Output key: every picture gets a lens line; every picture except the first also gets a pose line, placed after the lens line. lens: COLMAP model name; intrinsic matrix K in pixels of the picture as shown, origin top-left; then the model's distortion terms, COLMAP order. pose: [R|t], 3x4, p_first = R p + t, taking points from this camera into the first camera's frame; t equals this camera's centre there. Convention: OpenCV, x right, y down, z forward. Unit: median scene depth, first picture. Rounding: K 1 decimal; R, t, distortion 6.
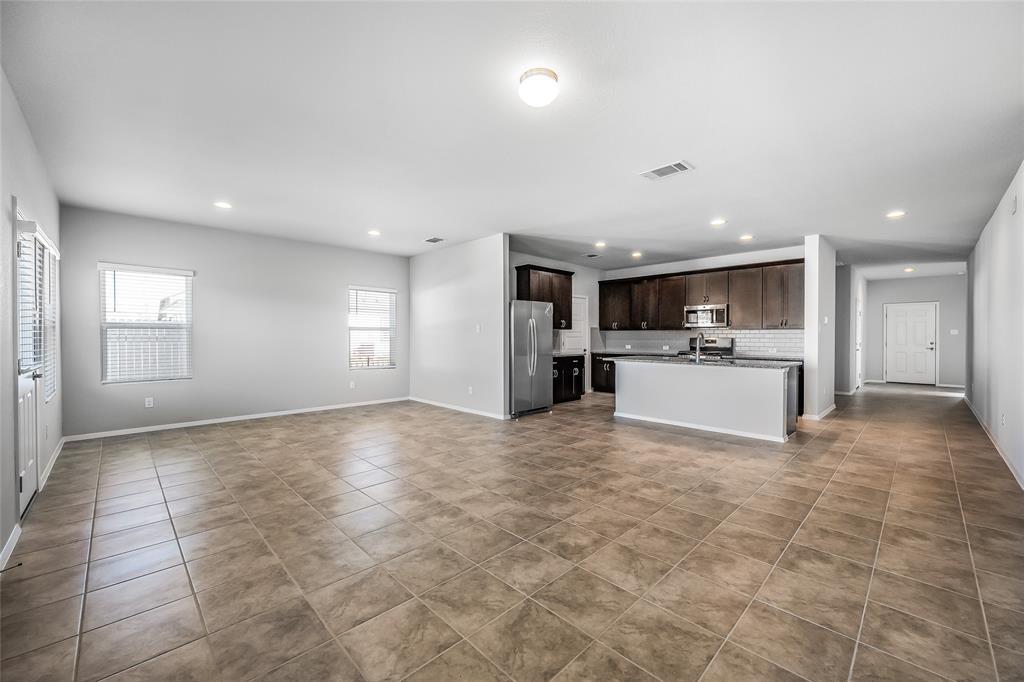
lens RADIAL K [[406.1, 0, 512.0], [0, 406.1, 341.0], [0, 0, 1]] dist [0.000853, 0.000018]
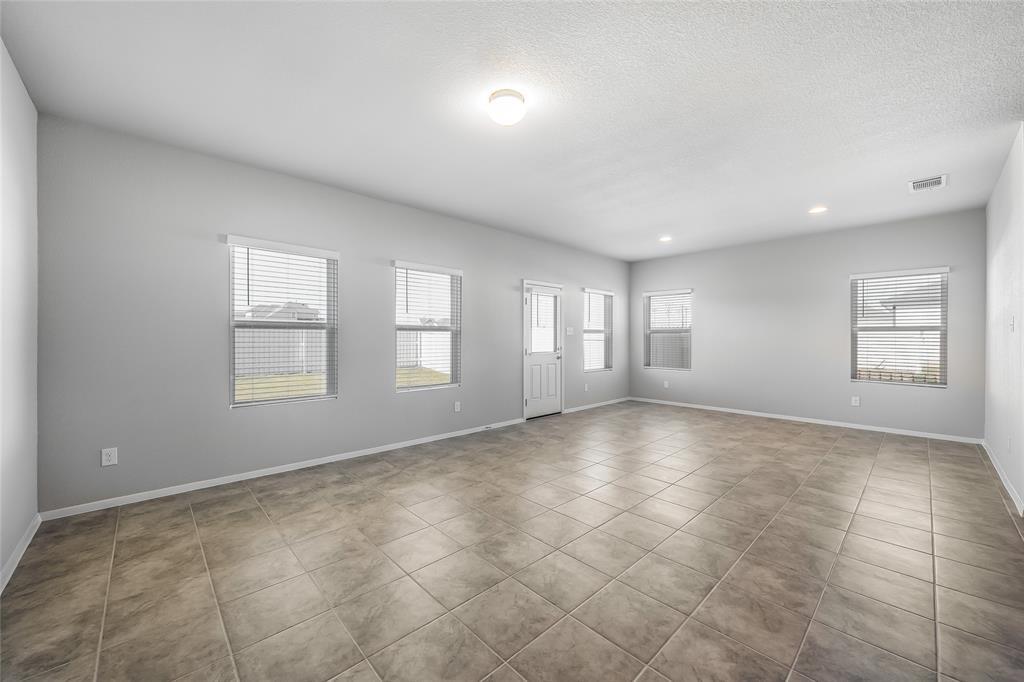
lens RADIAL K [[388.9, 0, 512.0], [0, 388.9, 341.0], [0, 0, 1]] dist [-0.008108, -0.000053]
pose [[-0.015919, 0.007293, -0.999847, 0.441090], [-0.015479, 0.999852, 0.007539, -0.003985], [0.999753, 0.015596, -0.015803, 0.419981]]
